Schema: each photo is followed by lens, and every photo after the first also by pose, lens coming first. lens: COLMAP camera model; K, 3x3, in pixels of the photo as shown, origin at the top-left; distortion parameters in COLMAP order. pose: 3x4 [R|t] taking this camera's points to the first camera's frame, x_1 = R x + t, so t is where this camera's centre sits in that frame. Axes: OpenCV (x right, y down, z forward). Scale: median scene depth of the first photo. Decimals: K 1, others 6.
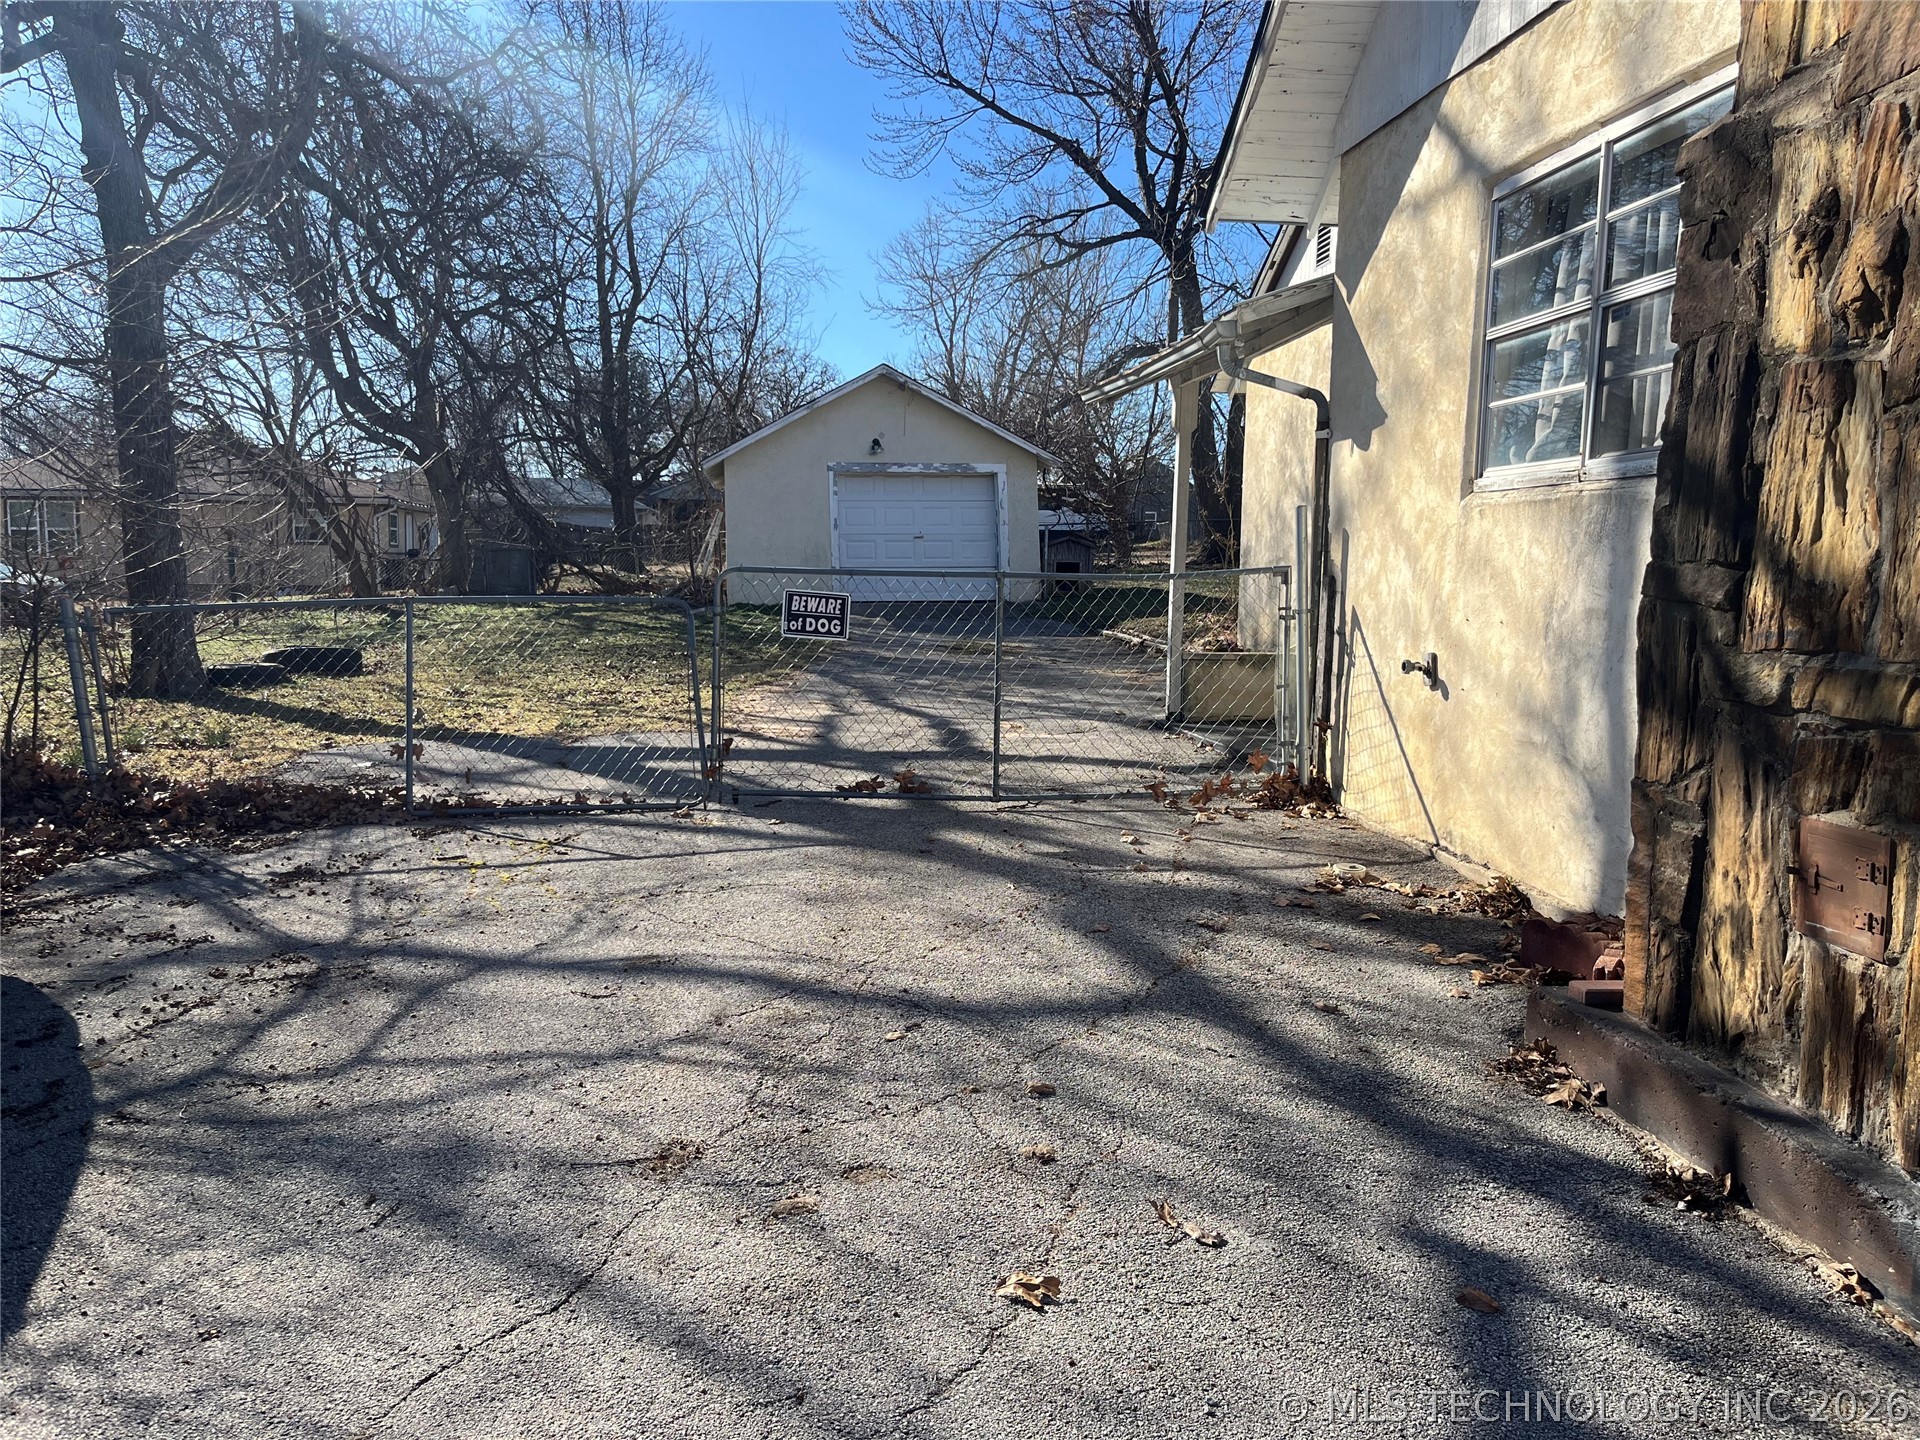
lens RADIAL K [[1450.2, 0, 953.8], [0, 1450.2, 731.0], [0, 0, 1]] dist [0.068162, -0.093598]
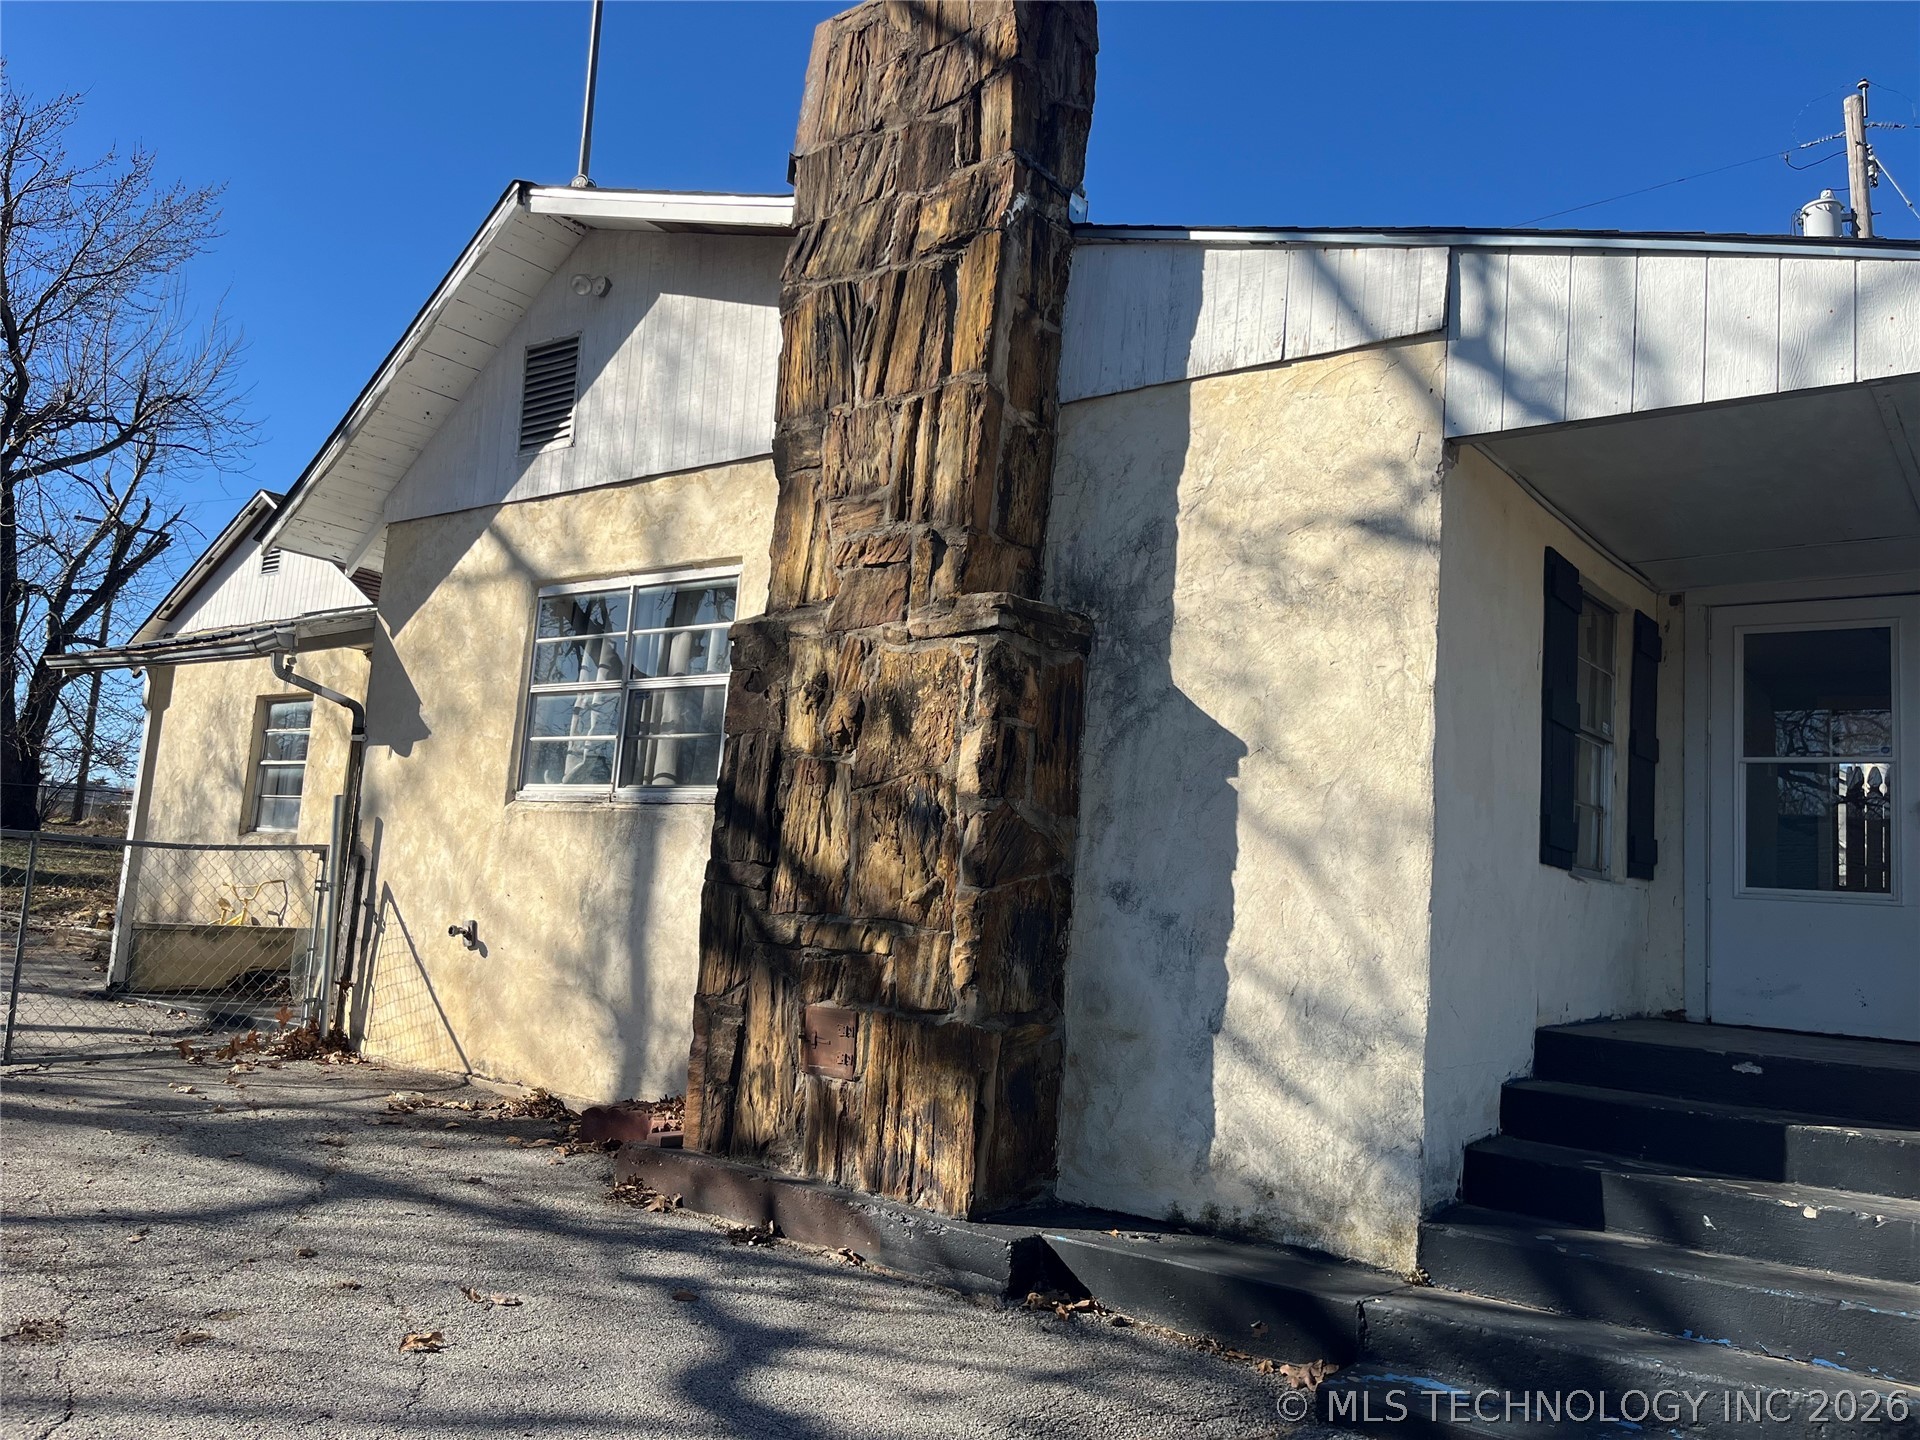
lens RADIAL K [[1450.2, 0, 953.8], [0, 1450.2, 731.0], [0, 0, 1]] dist [0.068162, -0.093598]
pose [[0.693197, 0.118202, 0.710990, -0.498375], [0.024347, 0.982057, -0.187004, 0.053631], [-0.720337, 0.146941, 0.677881, -0.322136]]
